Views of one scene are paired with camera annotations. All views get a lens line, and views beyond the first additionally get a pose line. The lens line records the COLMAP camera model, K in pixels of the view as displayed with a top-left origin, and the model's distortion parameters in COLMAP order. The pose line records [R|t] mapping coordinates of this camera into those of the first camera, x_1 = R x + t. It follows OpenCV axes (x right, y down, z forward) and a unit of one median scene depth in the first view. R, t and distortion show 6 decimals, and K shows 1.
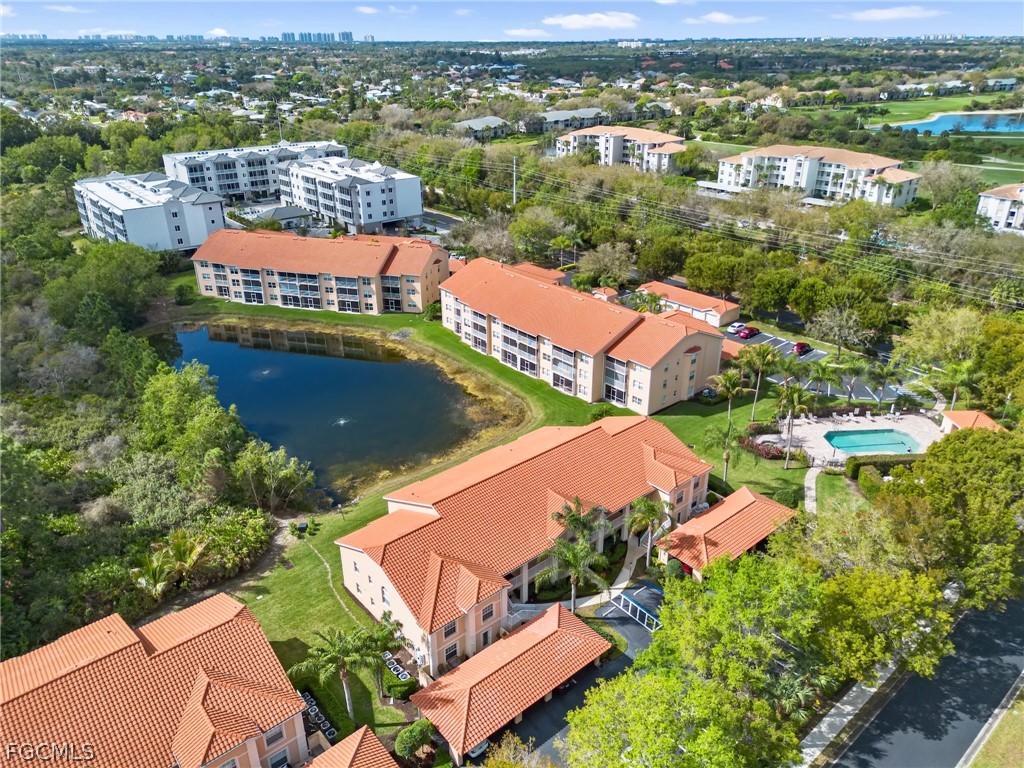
lens RADIAL K [[726.5, 0, 514.6], [0, 726.5, 379.3], [0, 0, 1]] dist [0.070102, -0.067379]
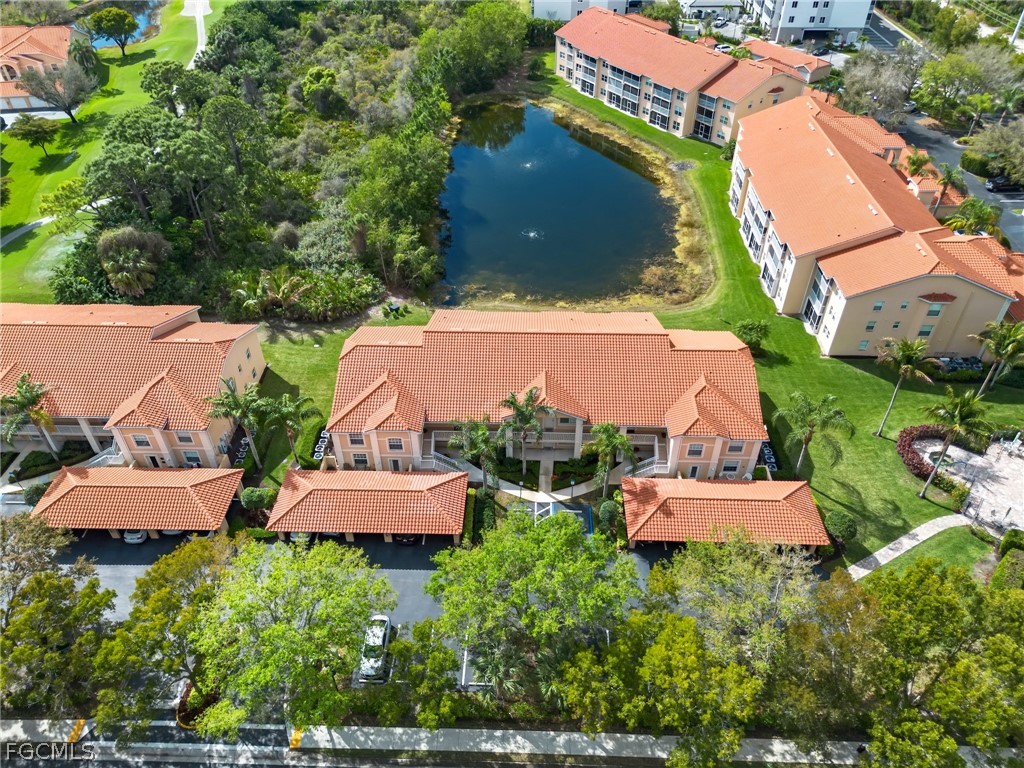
lens RADIAL K [[726.5, 0, 514.6], [0, 726.5, 379.3], [0, 0, 1]] dist [0.070102, -0.067379]
pose [[0.739960, 0.431352, -0.516134, 0.321286], [-0.284796, 0.896051, 0.340564, -0.089564], [0.609385, -0.105011, 0.785890, 0.169553]]
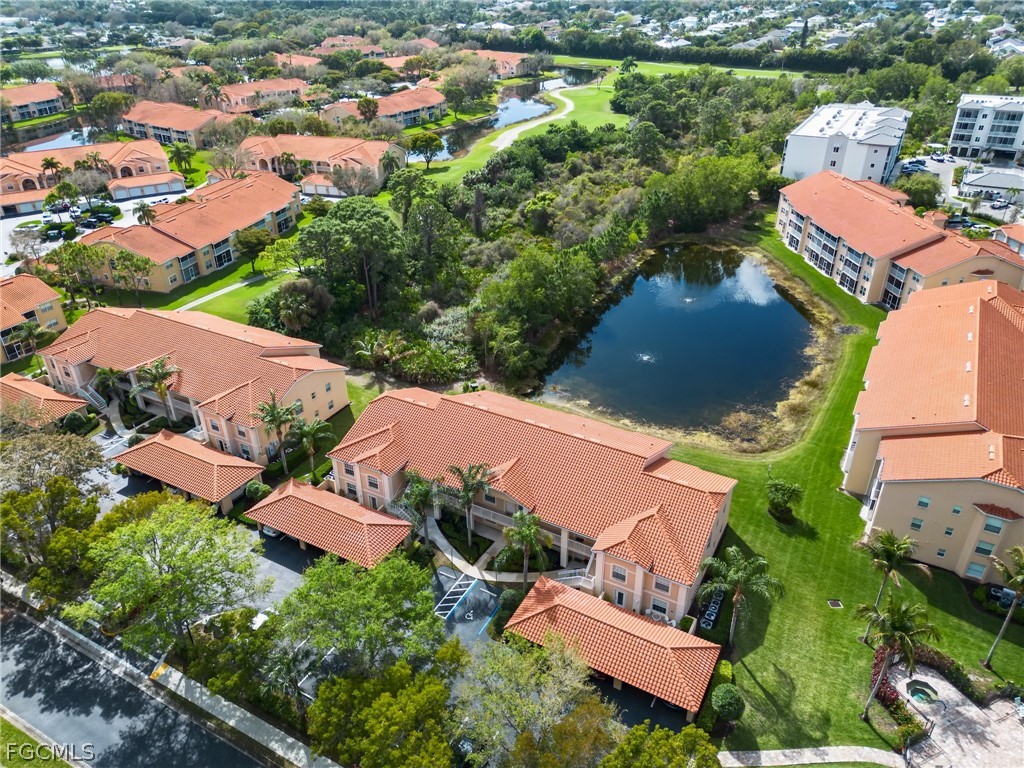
lens RADIAL K [[726.5, 0, 514.6], [0, 726.5, 379.3], [0, 0, 1]] dist [0.070102, -0.067379]
pose [[0.350405, 0.462089, -0.814672, 0.510639], [-0.391872, 0.862358, 0.320585, -0.160052], [0.850678, 0.206913, 0.483254, 0.329671]]
